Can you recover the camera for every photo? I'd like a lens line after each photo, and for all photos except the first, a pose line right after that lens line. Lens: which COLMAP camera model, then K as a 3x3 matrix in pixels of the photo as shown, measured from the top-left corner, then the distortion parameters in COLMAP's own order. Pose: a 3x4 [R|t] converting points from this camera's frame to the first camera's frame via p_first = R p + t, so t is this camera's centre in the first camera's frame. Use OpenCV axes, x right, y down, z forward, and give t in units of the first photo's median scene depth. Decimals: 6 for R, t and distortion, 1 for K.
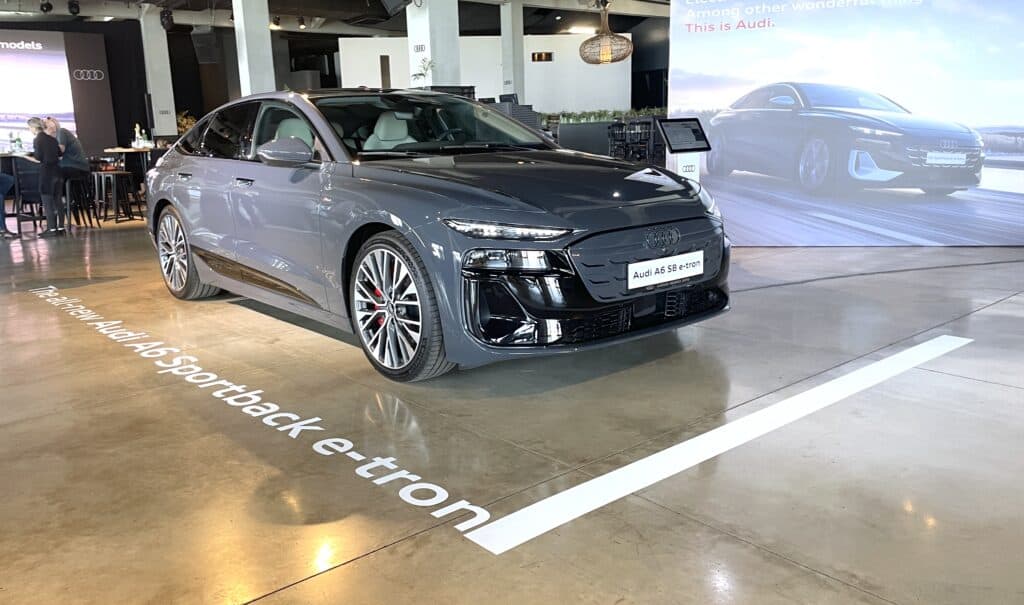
lens RADIAL K [[829.9, 0, 512.0], [0, 829.9, 302.5], [0, 0, 1]] dist [0.010616, 0.007261]
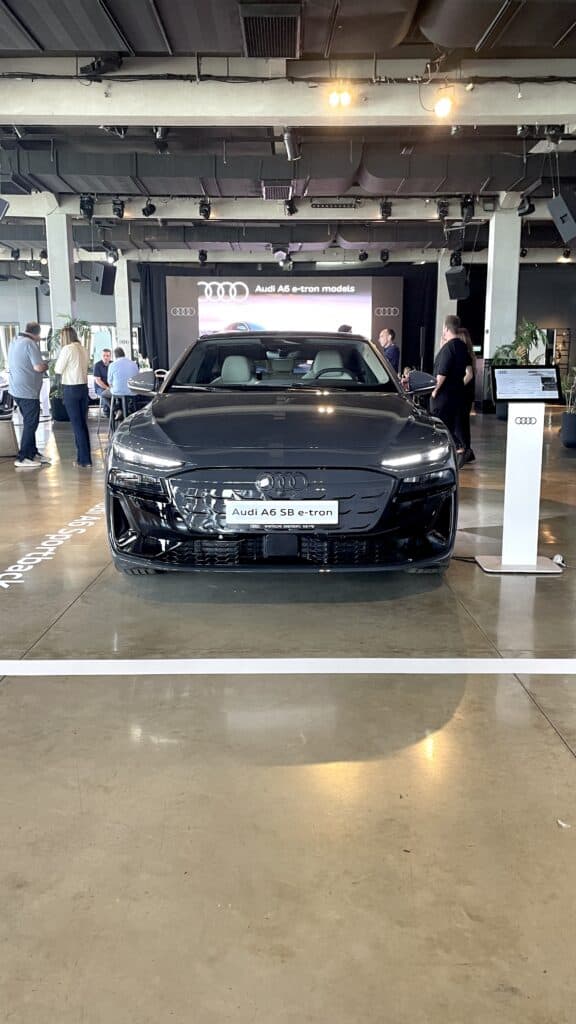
lens RADIAL K [[799.6, 0, 288.0], [0, 799.6, 512.0], [0, 0, 1]] dist [0.054281, -0.000917]
pose [[0.762492, 0.144922, -0.630558, 0.785950], [-0.154500, 0.987180, 0.040058, -0.078118], [0.628280, 0.066877, 0.775108, 0.224083]]
